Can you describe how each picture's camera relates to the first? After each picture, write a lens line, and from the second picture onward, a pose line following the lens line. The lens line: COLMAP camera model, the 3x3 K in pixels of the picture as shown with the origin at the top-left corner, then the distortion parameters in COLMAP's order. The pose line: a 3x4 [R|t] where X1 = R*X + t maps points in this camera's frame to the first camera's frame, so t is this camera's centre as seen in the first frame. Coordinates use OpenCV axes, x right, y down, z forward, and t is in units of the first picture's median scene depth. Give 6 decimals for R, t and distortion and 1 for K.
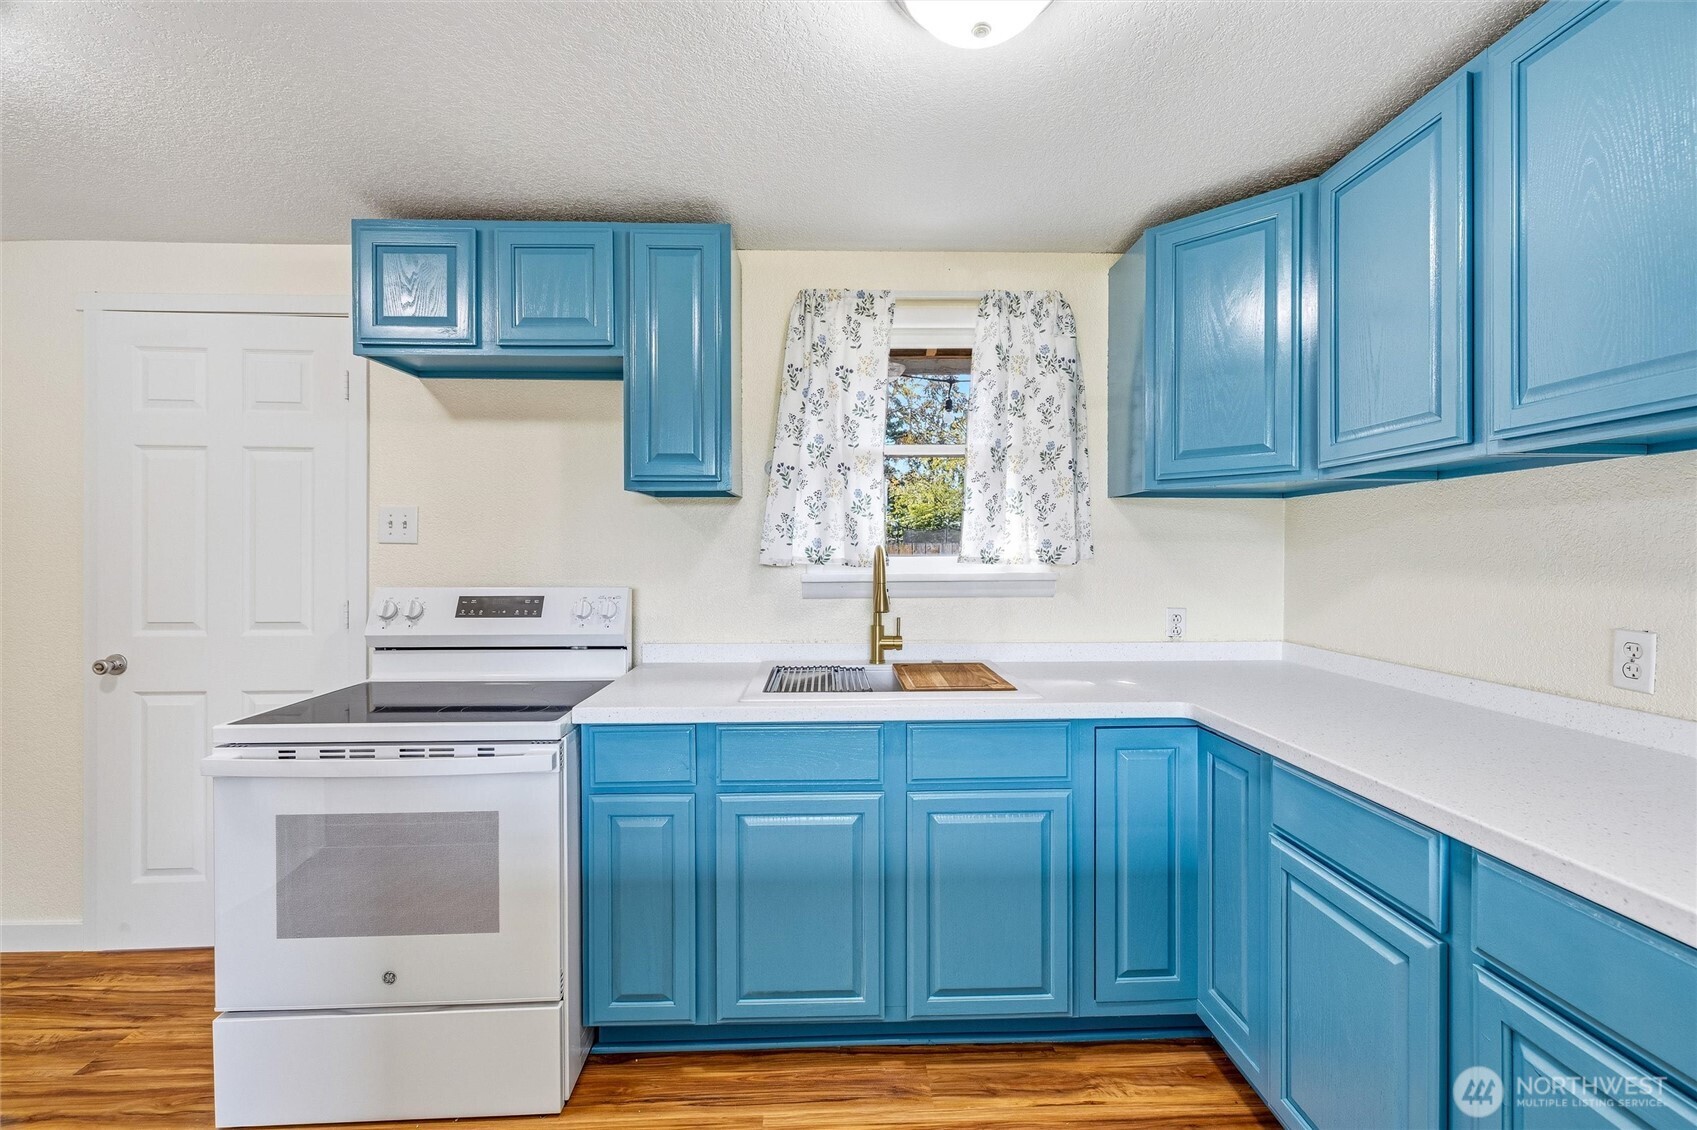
lens RADIAL K [[708.0, 0, 853.0], [0, 708.0, 552.9], [0, 0, 1]] dist [-0.001930, 0.000570]
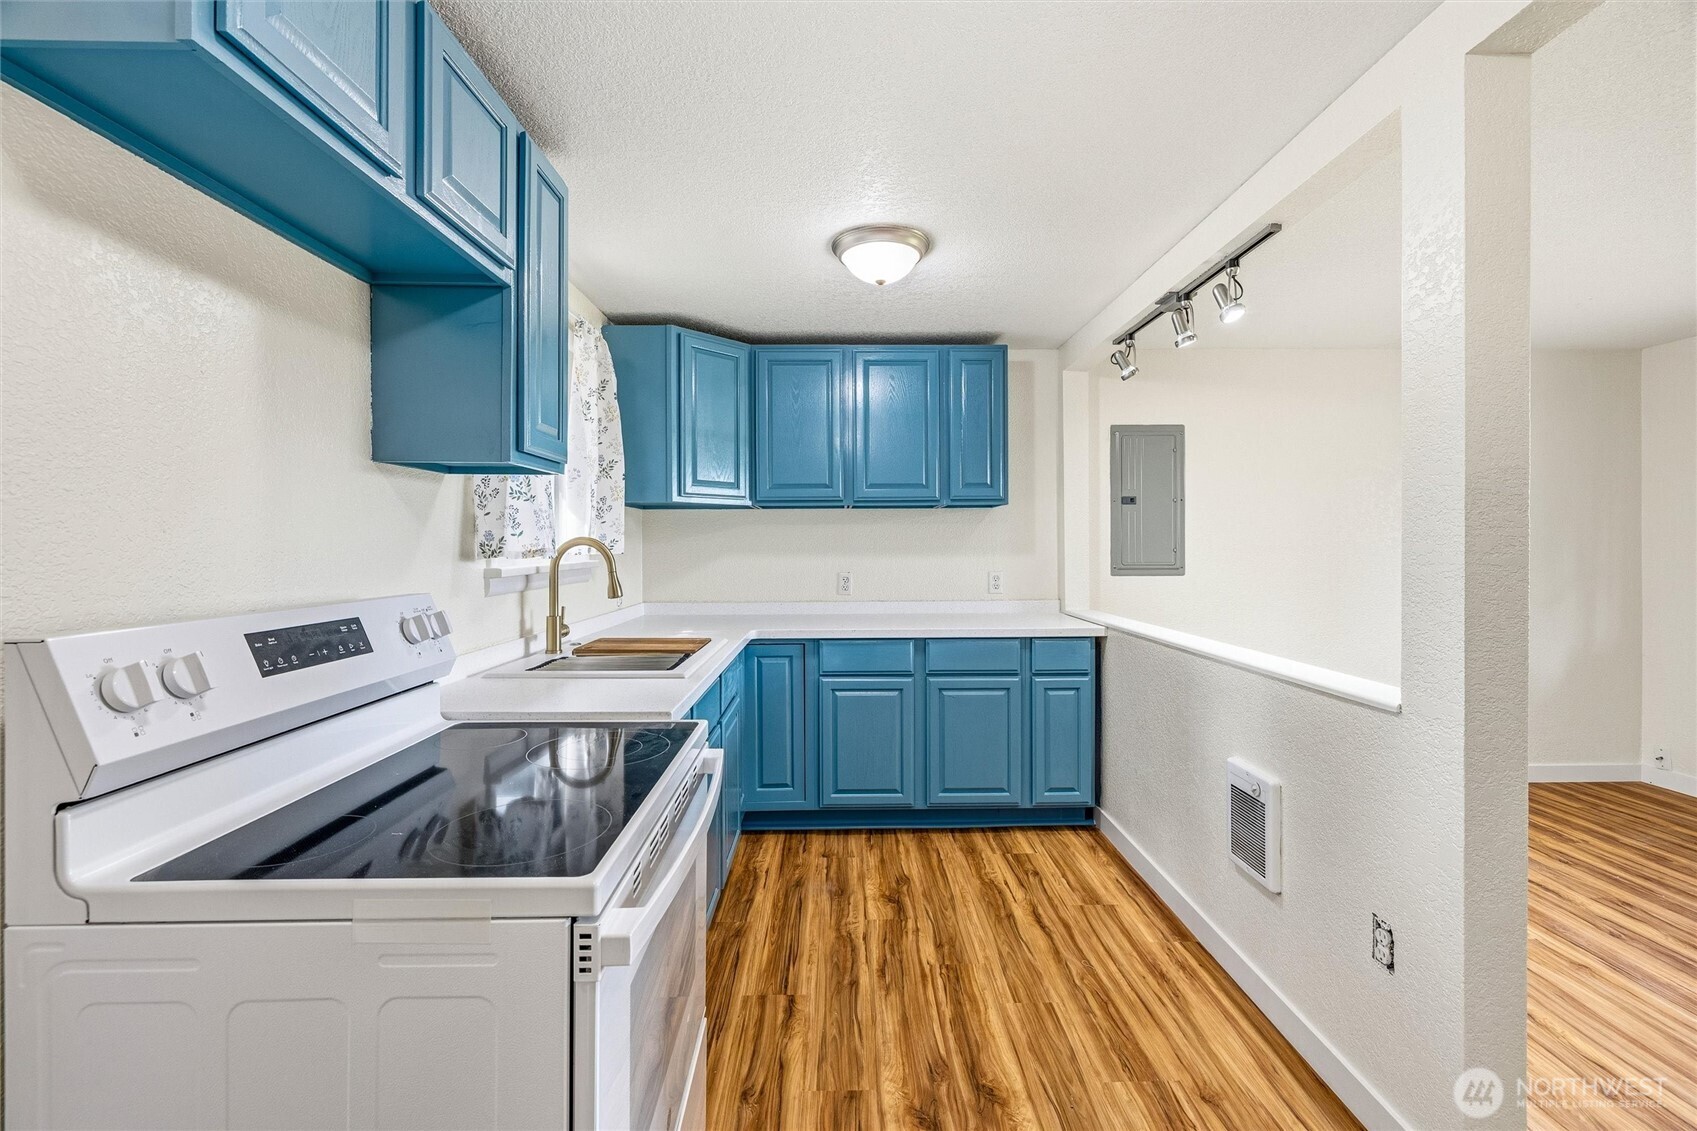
lens RADIAL K [[721.5, 0, 861.3], [0, 721.5, 533.2], [0, 0, 1]] dist [0.002085, 0.000601]
pose [[-0.002767, 0.016546, 0.999859, -1.053201], [0.003962, 0.999855, -0.016535, 0.002562], [-0.999988, 0.003916, -0.002832, 0.589278]]
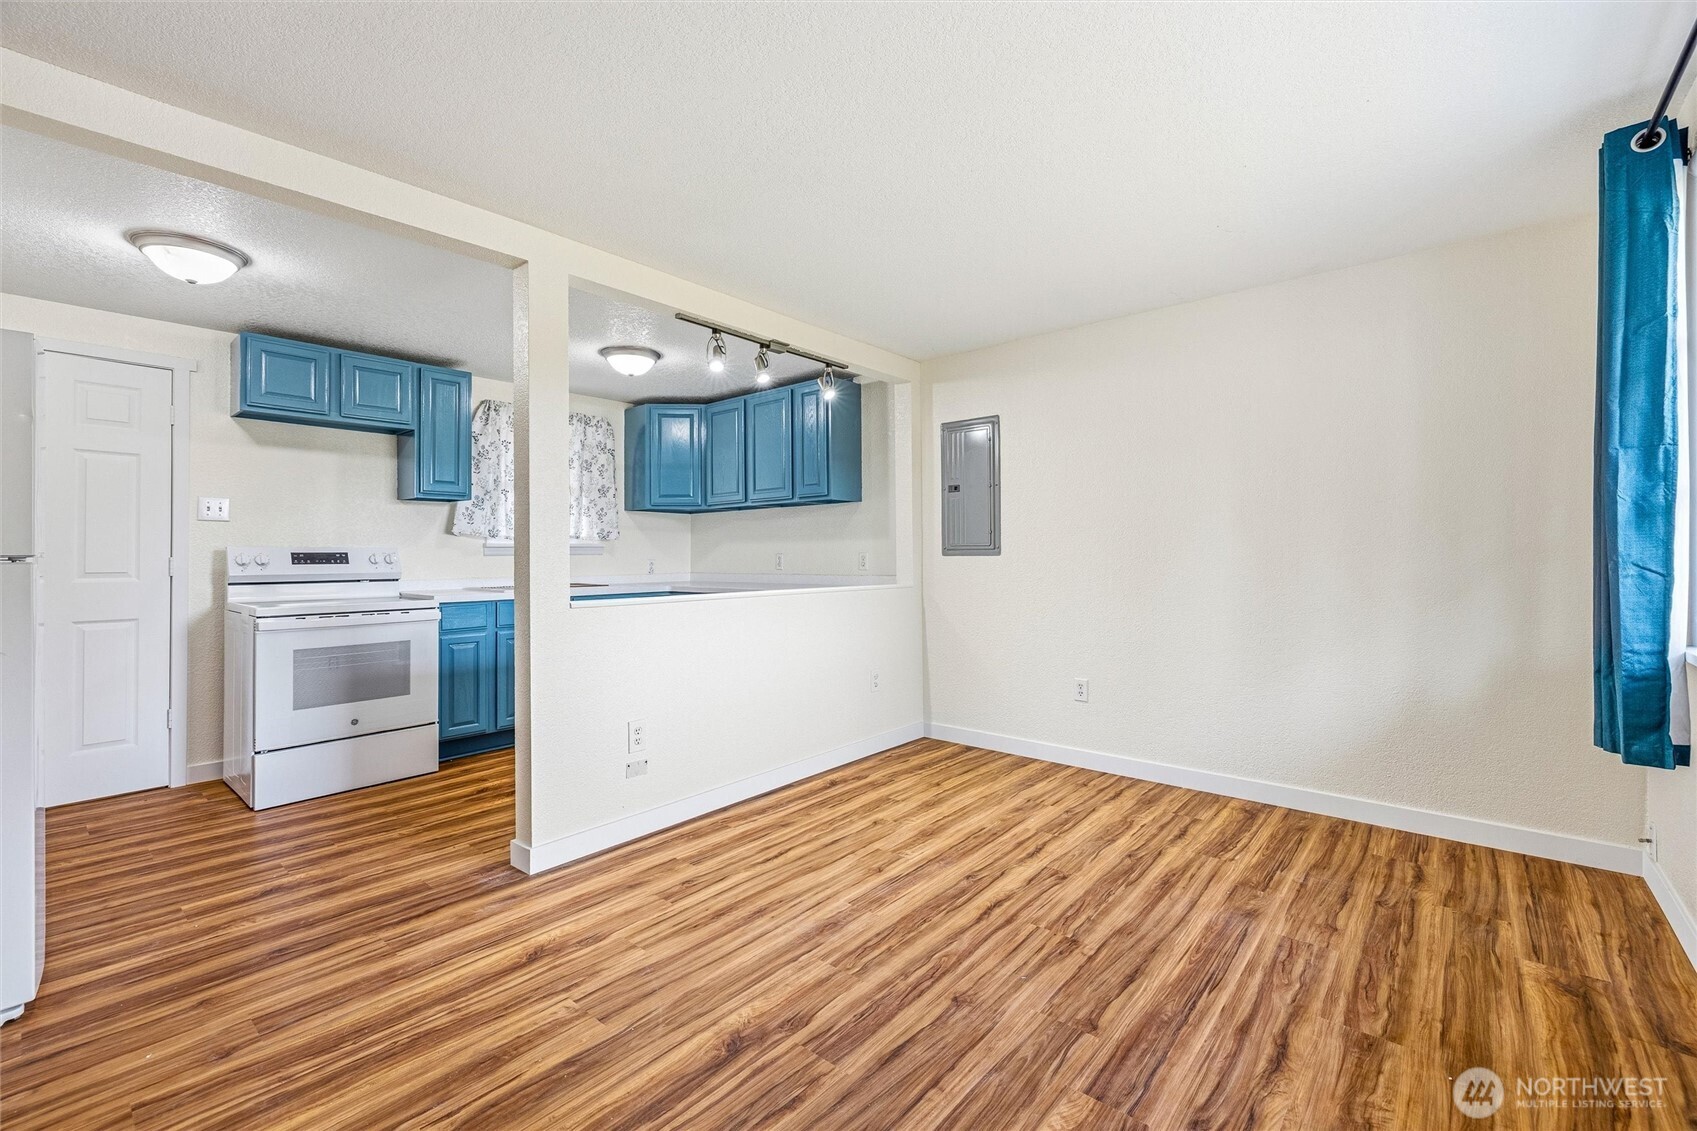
lens RADIAL K [[708.0, 0, 853.0], [0, 708.0, 553.4], [0, 0, 1]] dist [-0.001930, 0.000570]
pose [[0.670476, -0.001417, 0.741930, -0.920301], [0.006648, 0.999970, -0.004097, 0.080357], [-0.741901, 0.007679, 0.670465, -1.168439]]
